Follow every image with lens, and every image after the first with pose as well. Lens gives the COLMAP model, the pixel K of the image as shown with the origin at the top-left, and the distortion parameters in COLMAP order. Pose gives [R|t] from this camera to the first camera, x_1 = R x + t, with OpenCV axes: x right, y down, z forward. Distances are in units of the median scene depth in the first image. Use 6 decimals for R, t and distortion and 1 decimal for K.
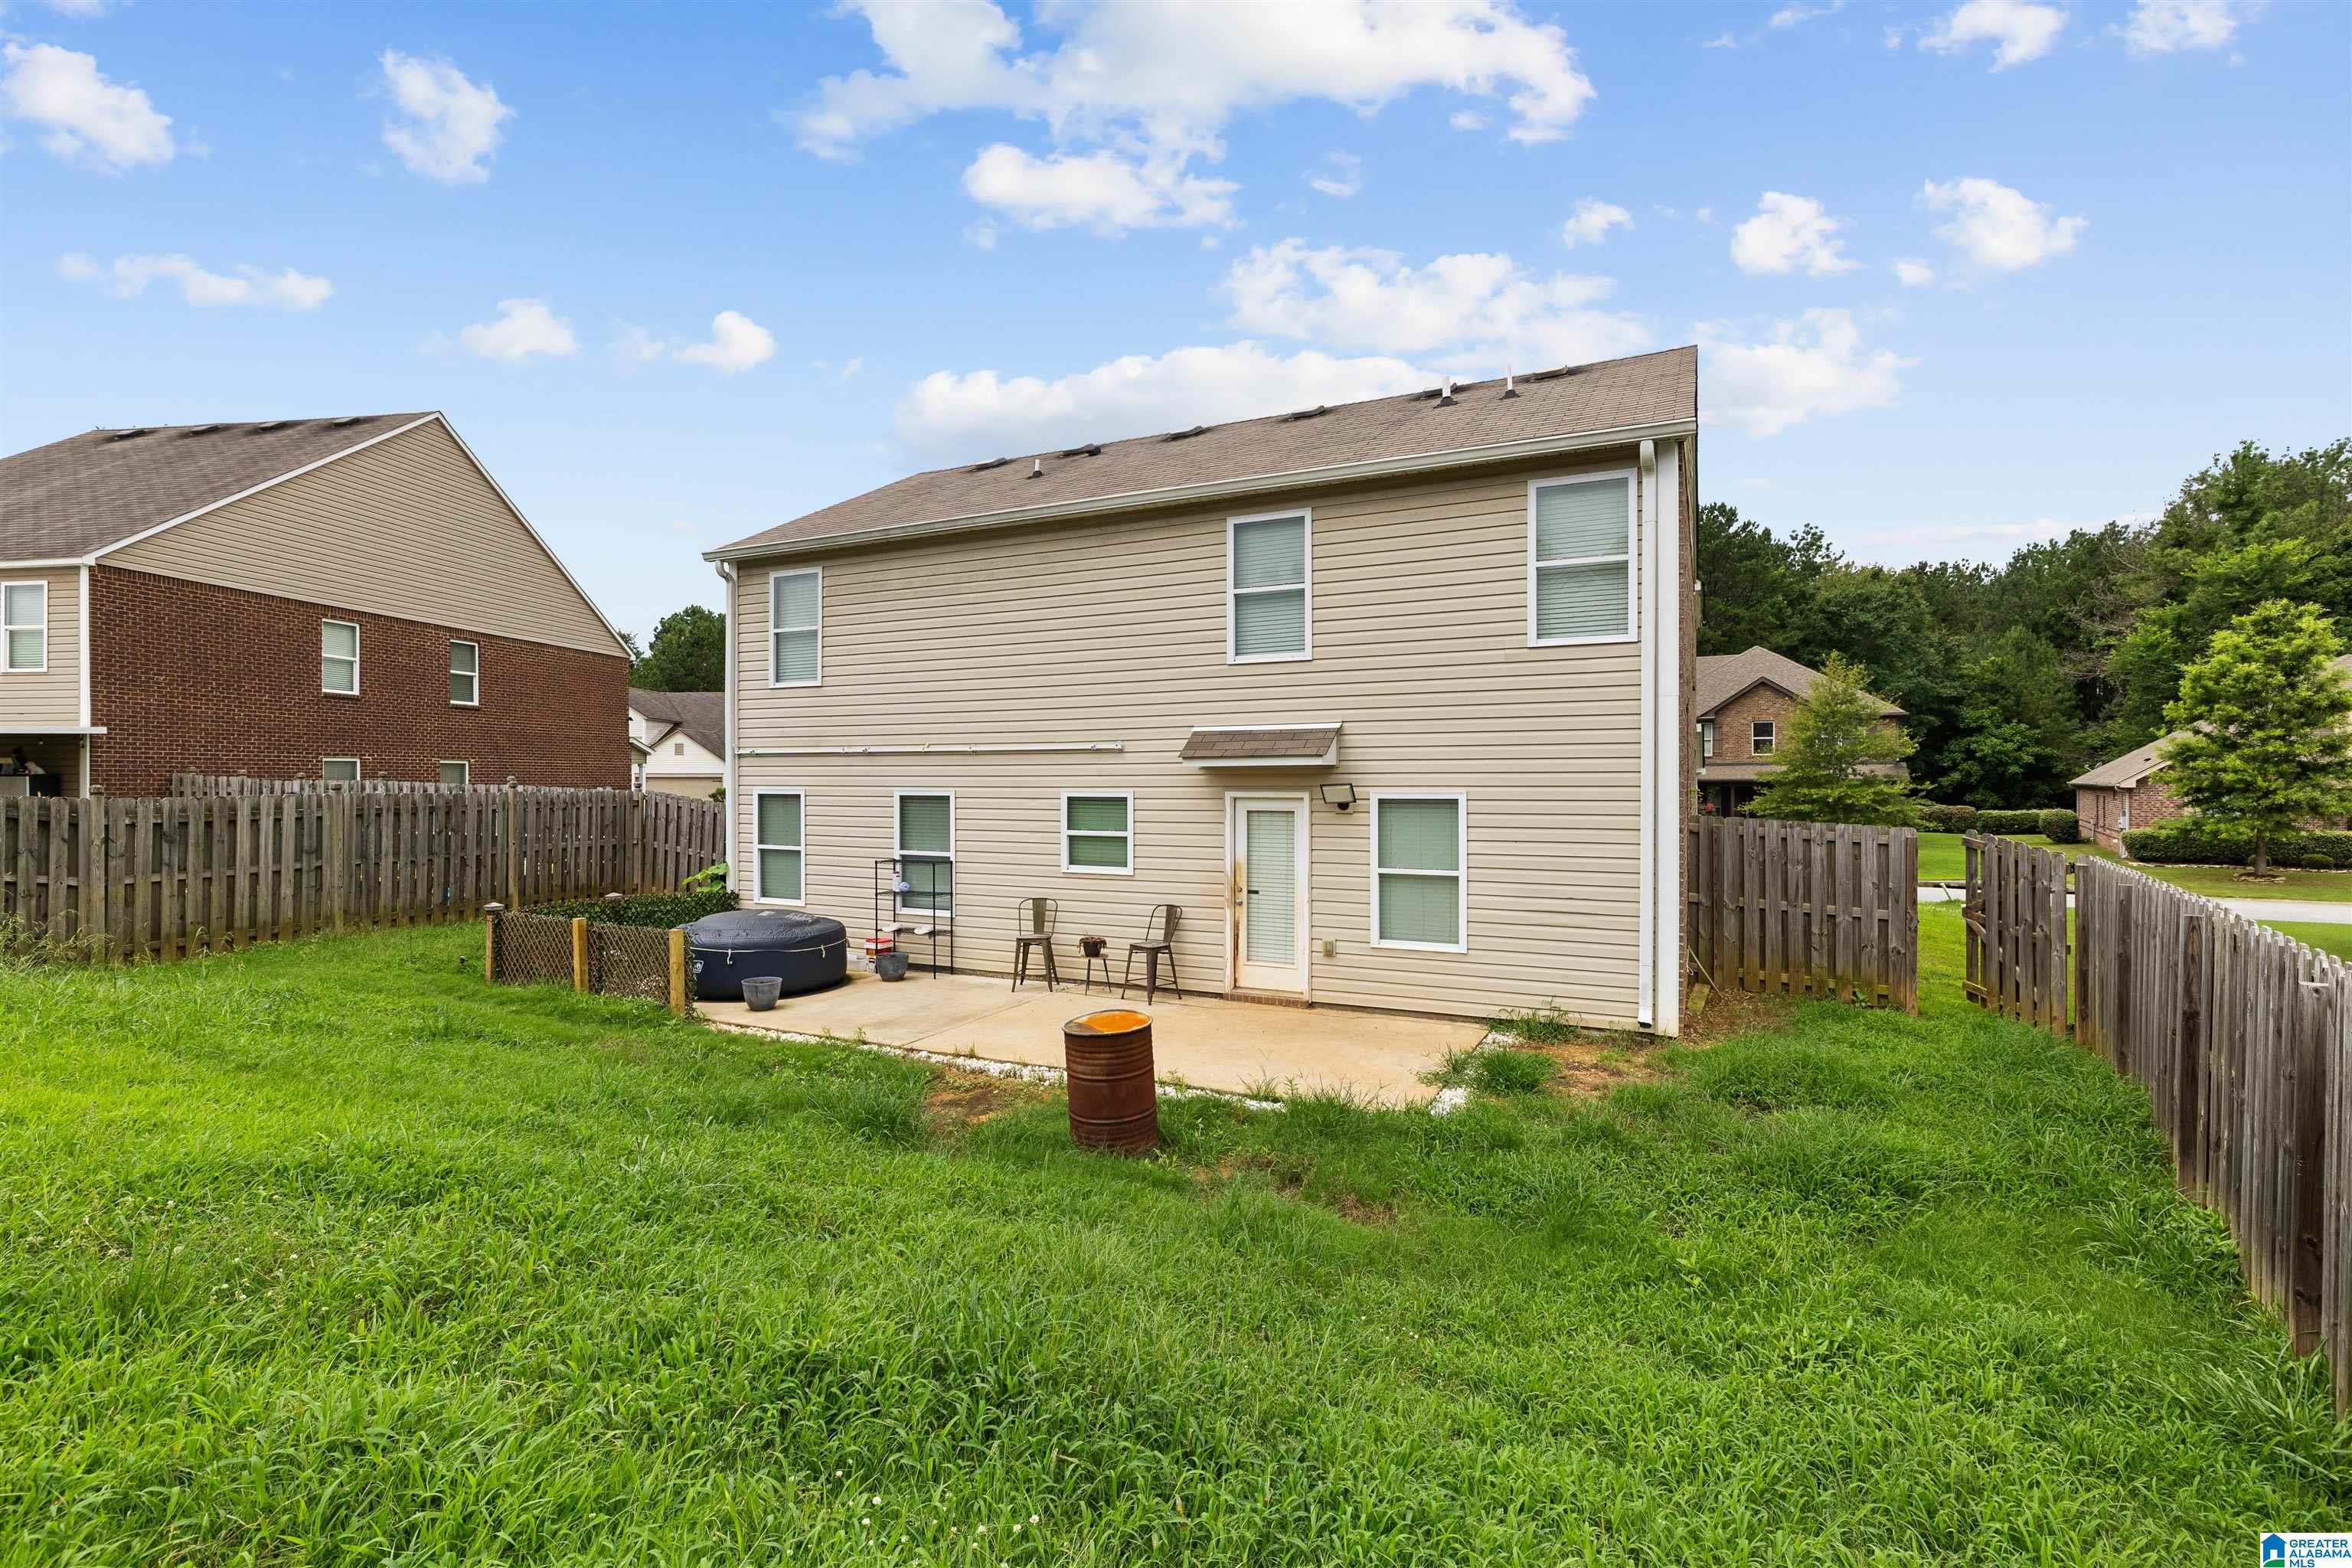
lens RADIAL K [[1096.7, 0, 1165.4], [0, 1096.7, 788.0], [0, 0, 1]] dist [0.000457, -0.001351]
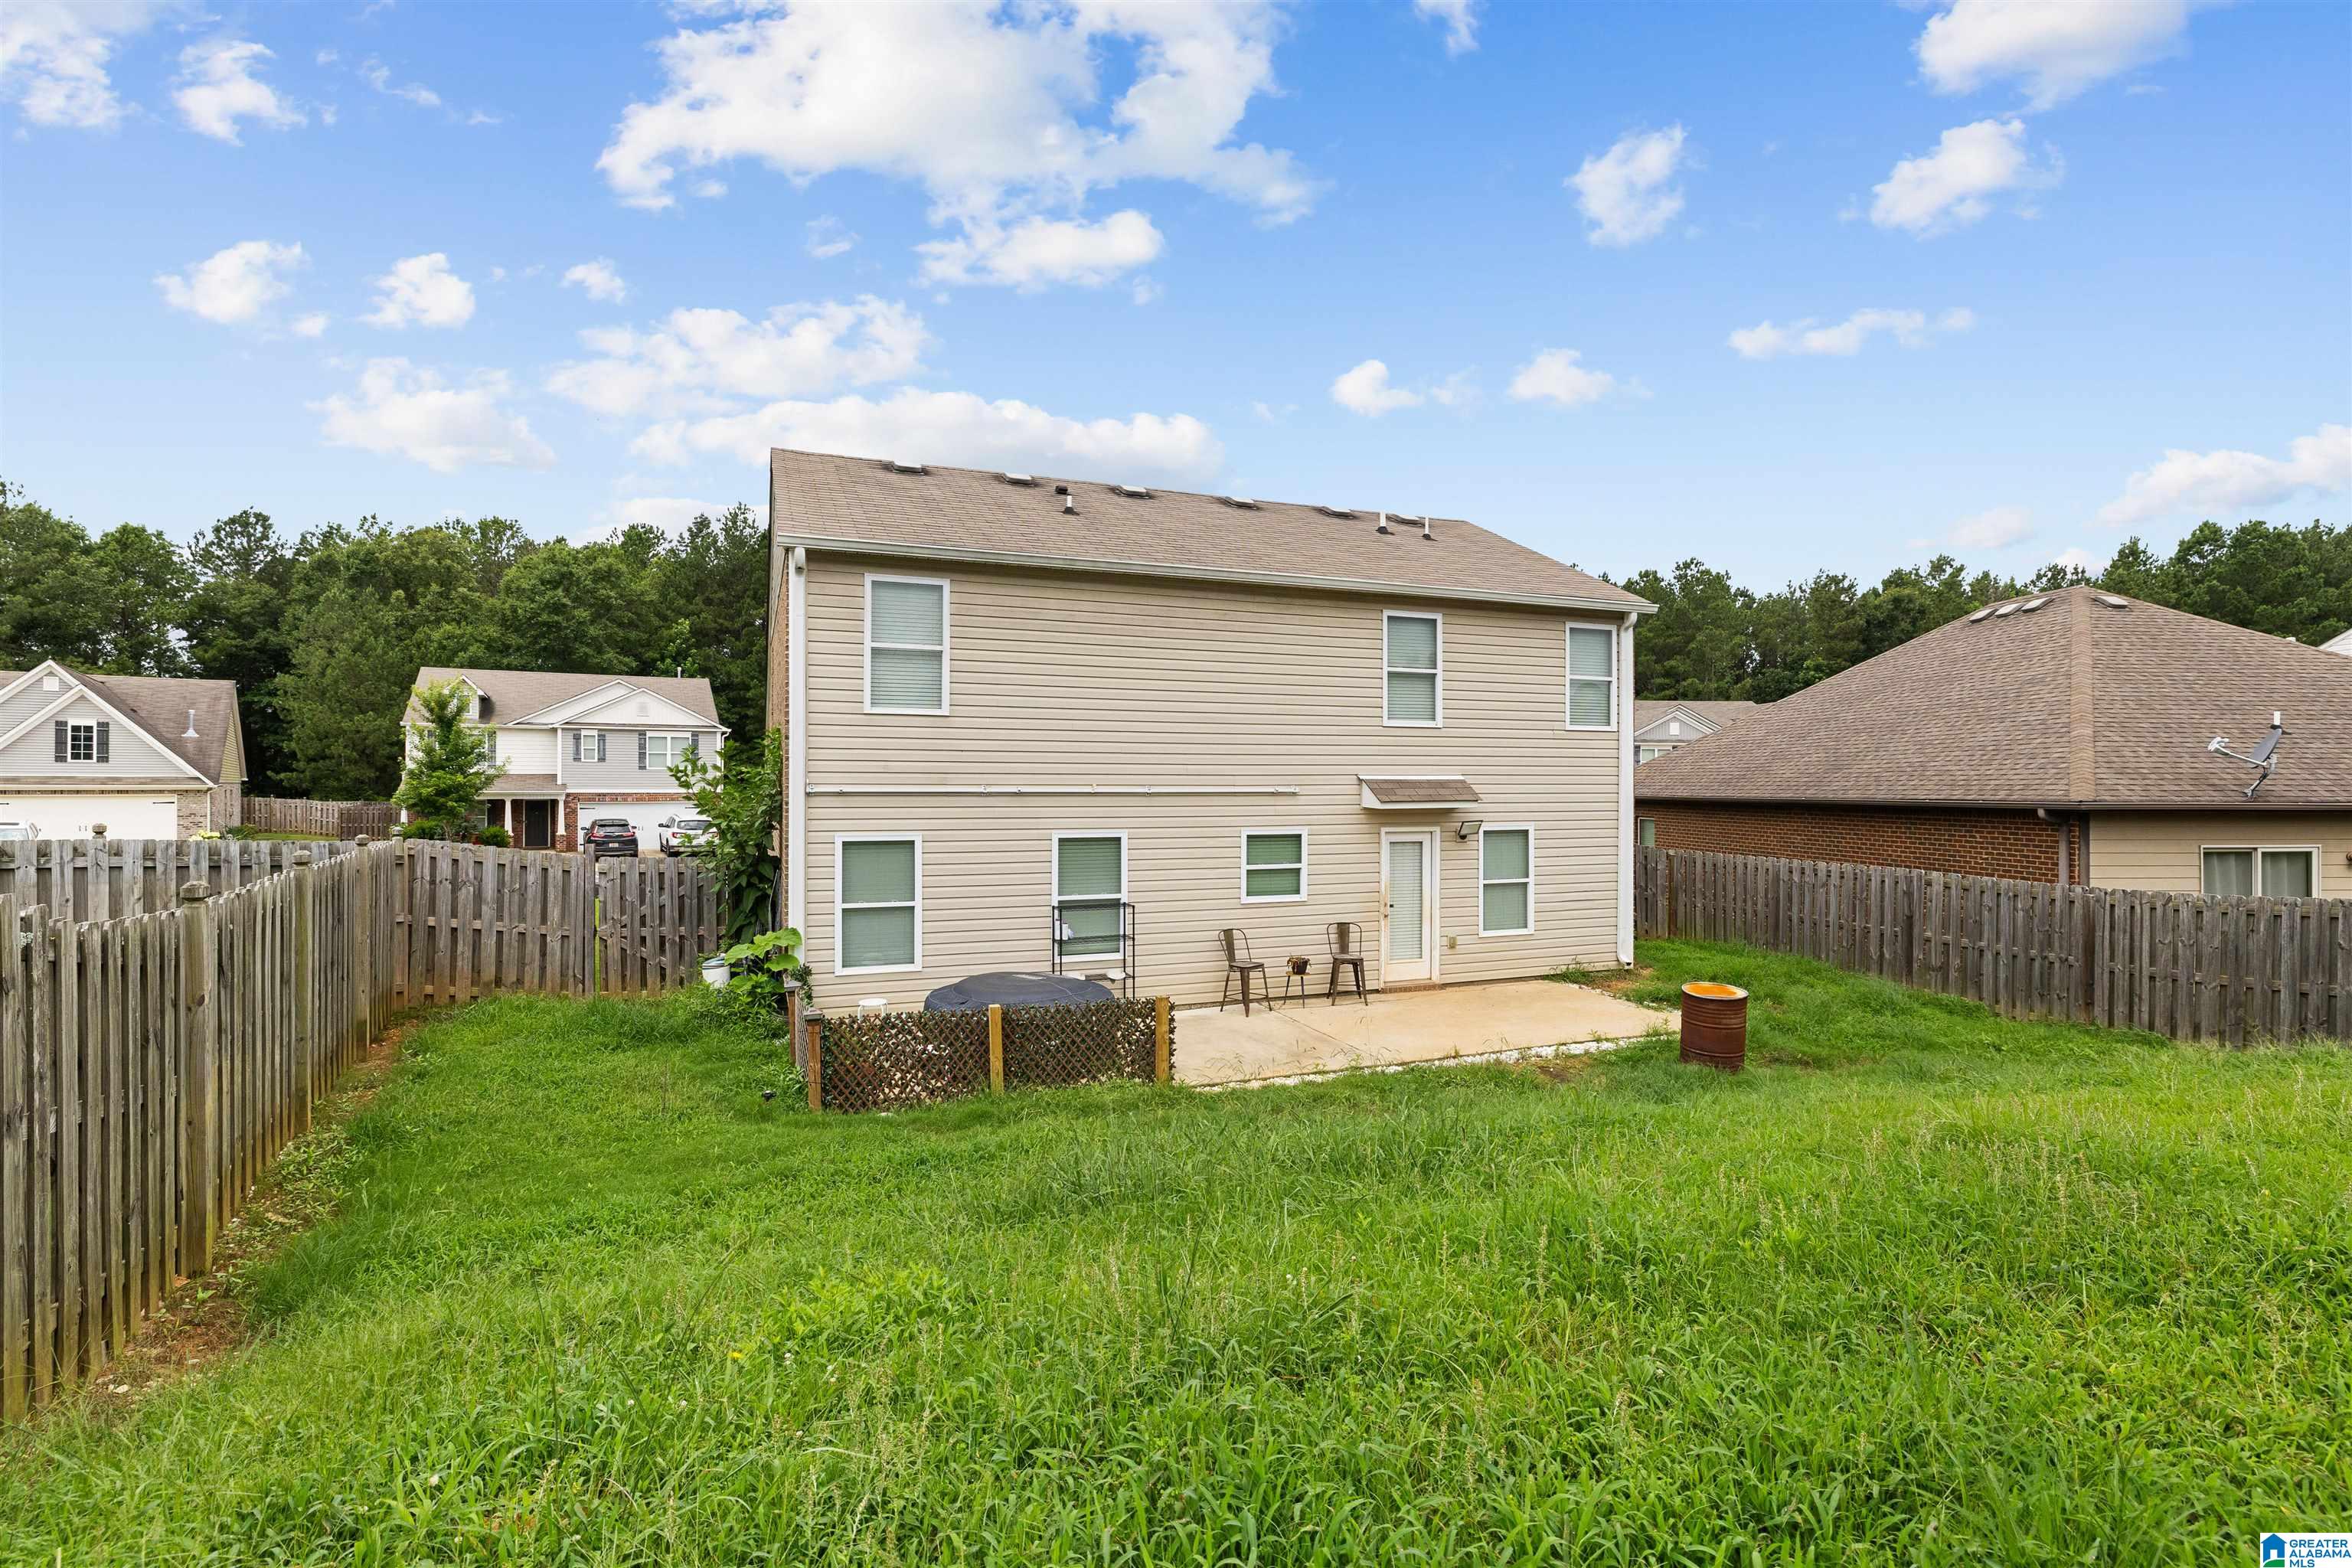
lens RADIAL K [[1096.7, 0, 1168.3], [0, 1096.7, 790.3], [0, 0, 1]] dist [0.000457, -0.001351]
pose [[0.659457, -0.002961, 0.751736, -1.047608], [0.003150, 0.999994, 0.001176, -0.041670], [-0.751736, 0.001593, 0.659463, 0.356184]]
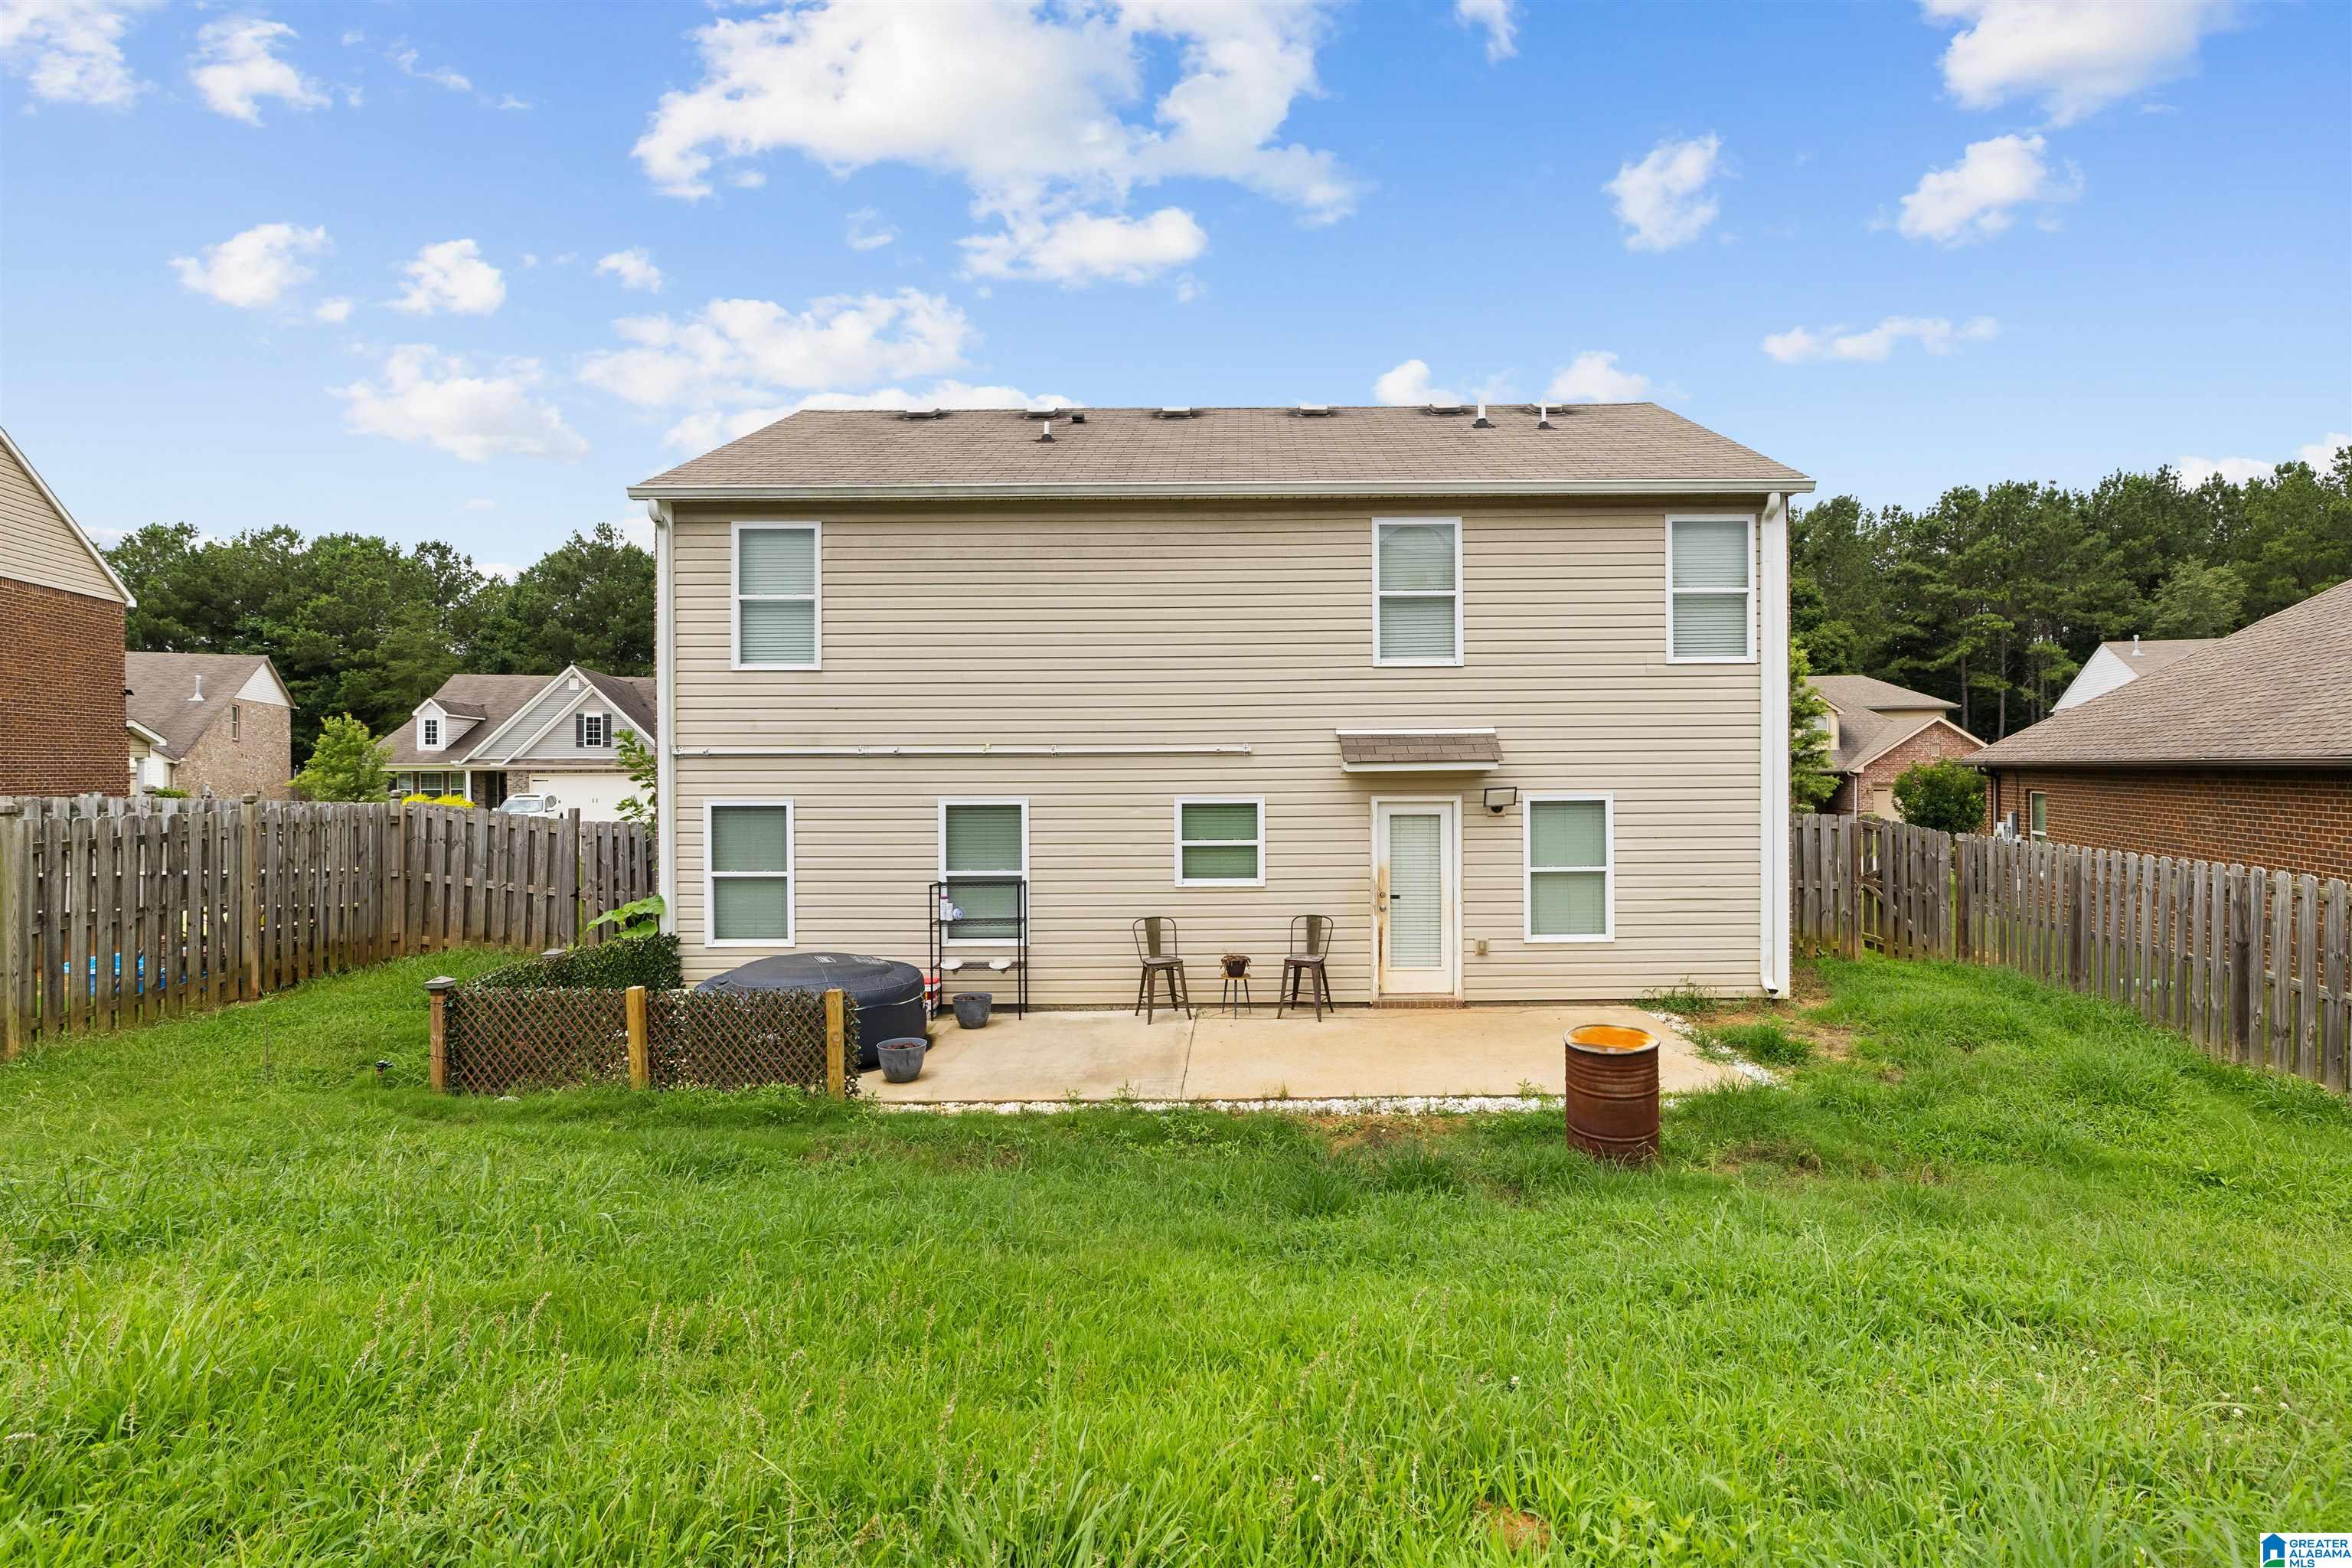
lens RADIAL K [[1139.0, 0, 1179.1], [0, 1139.0, 770.7], [0, 0, 1]] dist [-0.002096, -0.000472]
pose [[0.890997, -0.008700, 0.453926, -0.561328], [0.009315, 0.999956, 0.000882, -0.021973], [-0.453914, 0.003443, 0.891039, 0.169654]]
